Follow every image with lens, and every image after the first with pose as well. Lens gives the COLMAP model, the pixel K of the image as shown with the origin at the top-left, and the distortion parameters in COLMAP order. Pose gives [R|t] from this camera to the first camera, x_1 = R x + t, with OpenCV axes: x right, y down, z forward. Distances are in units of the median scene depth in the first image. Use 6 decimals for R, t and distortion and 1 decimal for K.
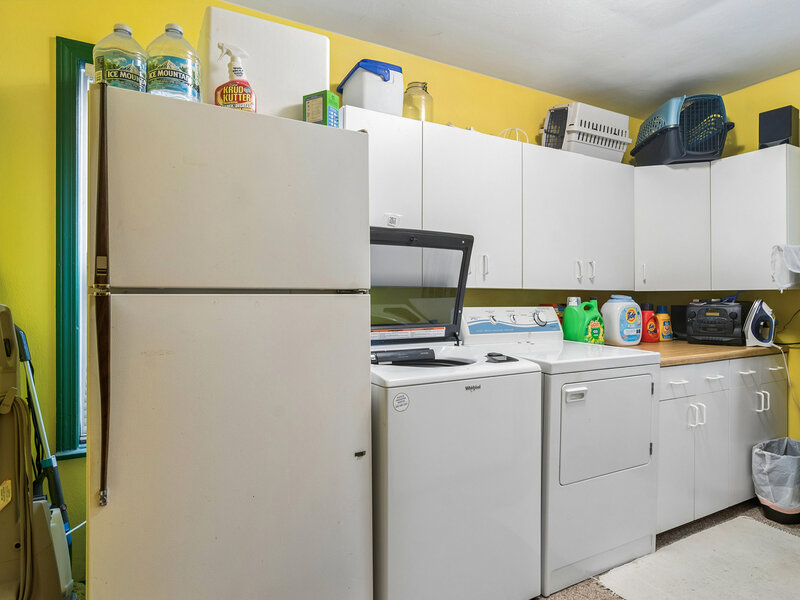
lens RADIAL K [[490.9, 0, 399.8], [0, 490.9, 299.3], [0, 0, 1]] dist [-0.004833, 0.001230]
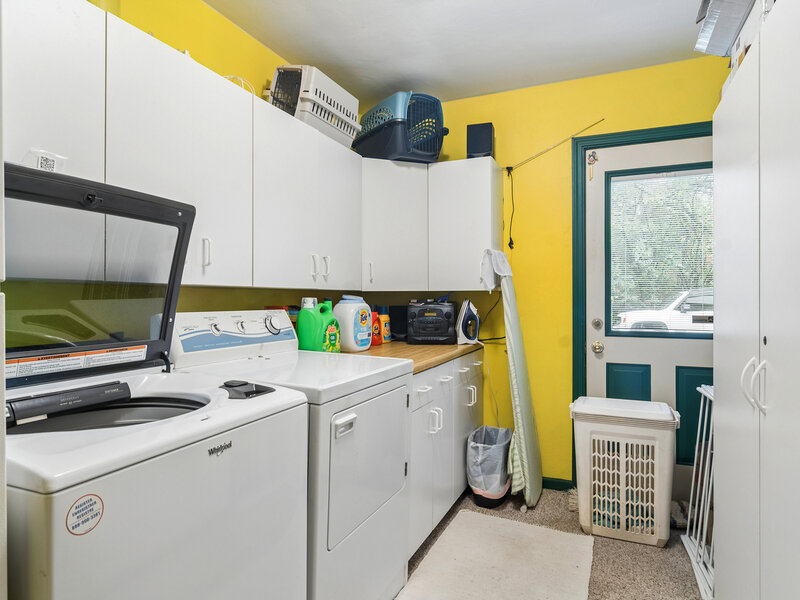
lens RADIAL K [[490.9, 0, 402.1], [0, 490.9, 295.3], [0, 0, 1]] dist [-0.004833, 0.001230]
pose [[0.797055, 0.002053, 0.603903, -0.024451], [0.002983, 0.999969, -0.007337, -0.002054], [-0.603899, 0.007649, 0.797024, 0.254406]]
